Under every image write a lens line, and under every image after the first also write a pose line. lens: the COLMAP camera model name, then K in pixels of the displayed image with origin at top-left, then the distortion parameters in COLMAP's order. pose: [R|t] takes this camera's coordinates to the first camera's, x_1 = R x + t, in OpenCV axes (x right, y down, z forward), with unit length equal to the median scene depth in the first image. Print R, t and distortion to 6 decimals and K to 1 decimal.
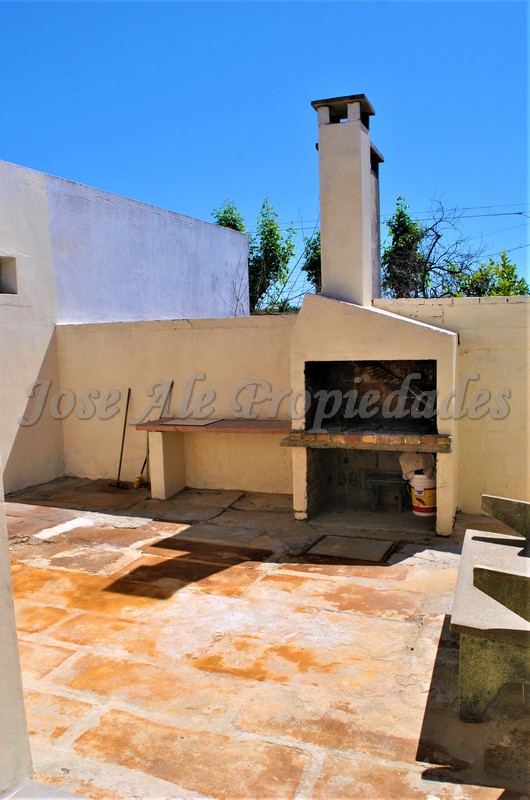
lens RADIAL K [[639.0, 0, 270.1], [0, 639.0, 411.3], [0, 0, 1]] dist [-0.068111, 0.000386]
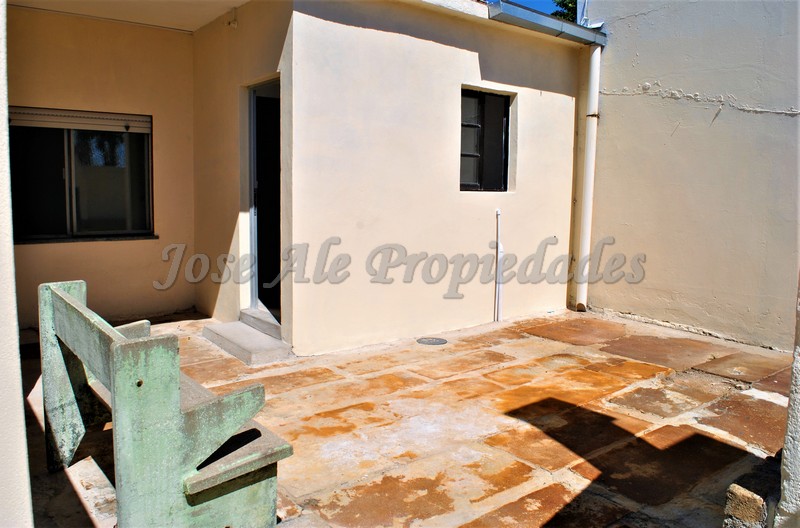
lens RADIAL K [[639.0, 0, 400.0], [0, 639.0, 264.0], [0, 0, 1]] dist [-0.068111, 0.000386]
pose [[-0.511902, 0.120059, -0.850613, 0.550280], [-0.104742, 0.974075, 0.200519, -0.079887], [0.852634, 0.191741, -0.486056, 0.991708]]
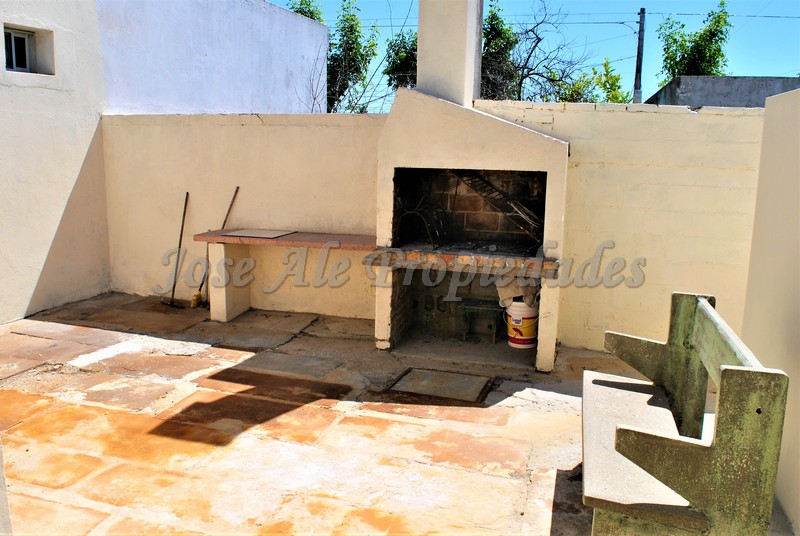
lens RADIAL K [[671.1, 0, 400.0], [0, 671.1, 268.0], [0, 0, 1]] dist [-0.078458, 0.006809]
pose [[0.995585, 0.030330, 0.088835, -0.015215], [-0.035752, 0.997552, 0.060103, 0.002617], [-0.086794, -0.063014, 0.994231, 0.100150]]
